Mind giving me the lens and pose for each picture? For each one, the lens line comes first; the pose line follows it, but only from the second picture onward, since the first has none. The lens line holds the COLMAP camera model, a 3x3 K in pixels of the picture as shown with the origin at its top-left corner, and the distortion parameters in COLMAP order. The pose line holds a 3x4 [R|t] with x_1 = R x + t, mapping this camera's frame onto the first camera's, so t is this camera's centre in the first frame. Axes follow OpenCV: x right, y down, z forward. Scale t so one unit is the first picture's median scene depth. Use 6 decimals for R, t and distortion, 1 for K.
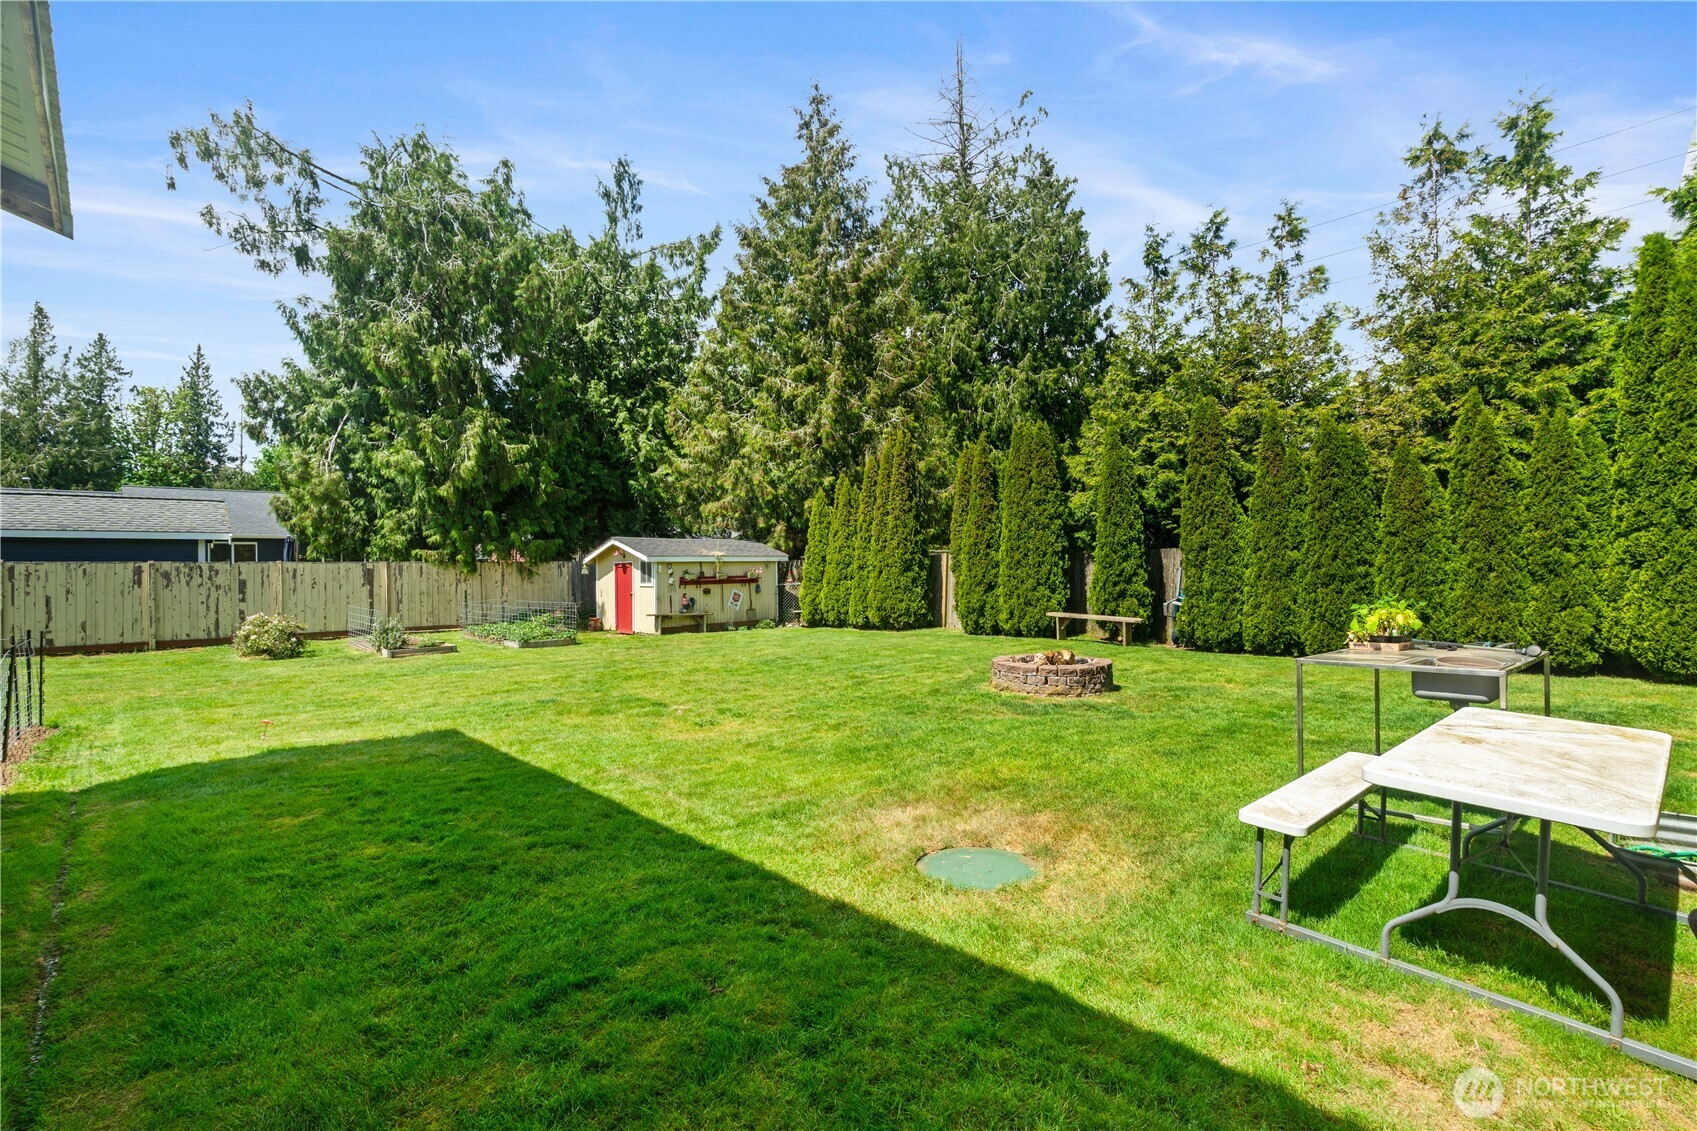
lens RADIAL K [[797.9, 0, 840.1], [0, 797.9, 569.9], [0, 0, 1]] dist [-0.003138, 0.000391]
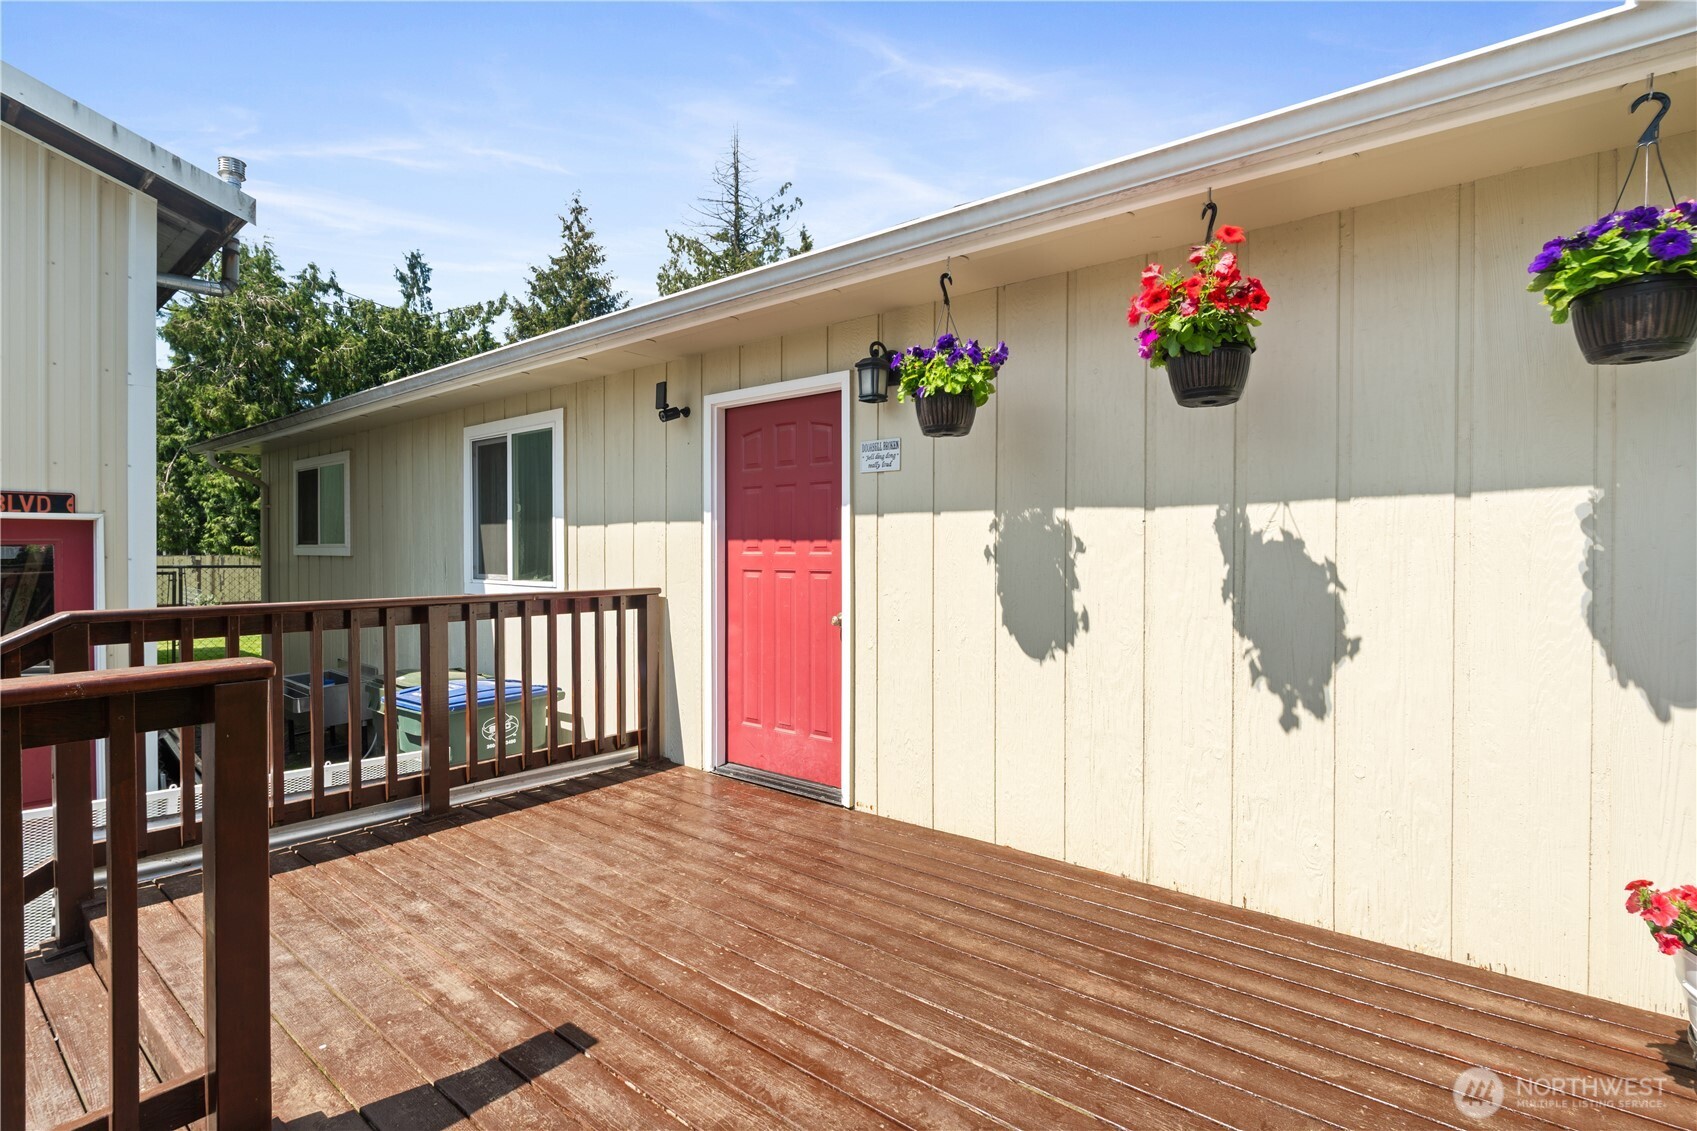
lens RADIAL K [[797.9, 0, 856.2], [0, 797.9, 559.9], [0, 0, 1]] dist [-0.003138, 0.000391]
pose [[0.991294, 0.009143, 0.131346, 0.284968], [-0.009161, 0.999958, -0.000470, -0.008717], [-0.131345, -0.000737, 0.991336, -0.411928]]
